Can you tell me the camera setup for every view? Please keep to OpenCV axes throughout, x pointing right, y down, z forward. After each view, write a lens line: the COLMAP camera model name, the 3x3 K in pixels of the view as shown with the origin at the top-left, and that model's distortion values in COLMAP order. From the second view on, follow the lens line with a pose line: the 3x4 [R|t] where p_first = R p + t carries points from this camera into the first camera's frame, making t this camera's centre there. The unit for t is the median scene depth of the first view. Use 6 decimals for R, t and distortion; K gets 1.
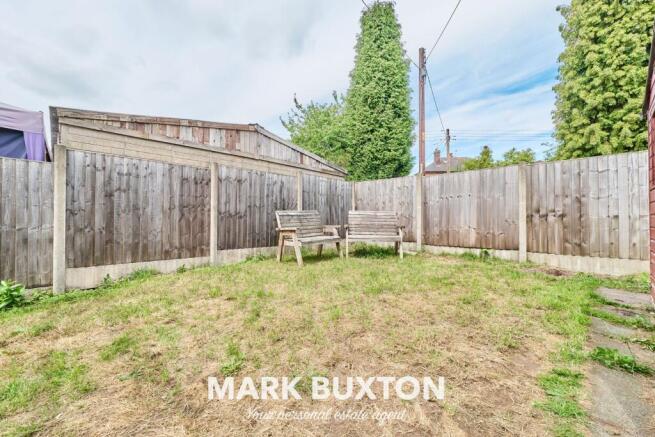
lens RADIAL K [[268.8, 0, 324.1], [0, 268.8, 221.5], [0, 0, 1]] dist [0.000192, -0.000860]
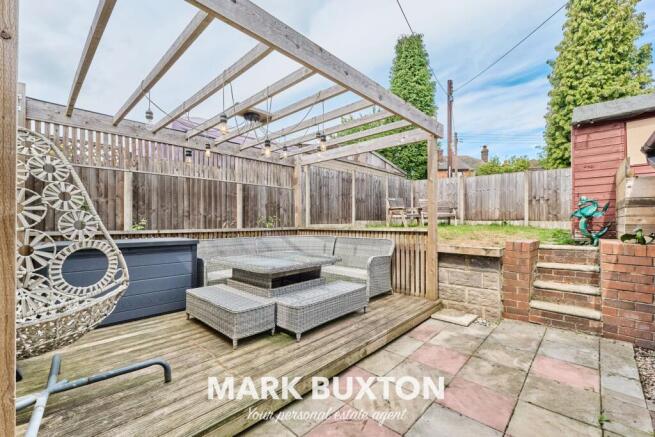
lens RADIAL K [[282.6, 0, 330.6], [0, 282.6, 218.1], [0, 0, 1]] dist [0.000943, -0.000147]
pose [[0.999207, -0.003093, 0.039709, -0.490896], [0.003352, 0.999974, -0.006448, 0.081157], [-0.039688, 0.006576, 0.999190, -0.637614]]
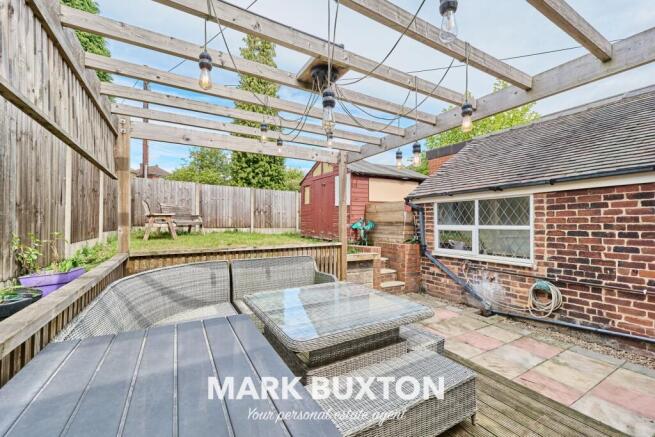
lens RADIAL K [[268.8, 0, 329.6], [0, 268.8, 221.2], [0, 0, 1]] dist [0.000192, -0.000860]
pose [[0.263975, 0.004441, 0.964519, -0.944021], [-0.006037, 0.999977, -0.002952, 0.047833], [-0.964511, -0.005044, 0.263996, -0.144237]]
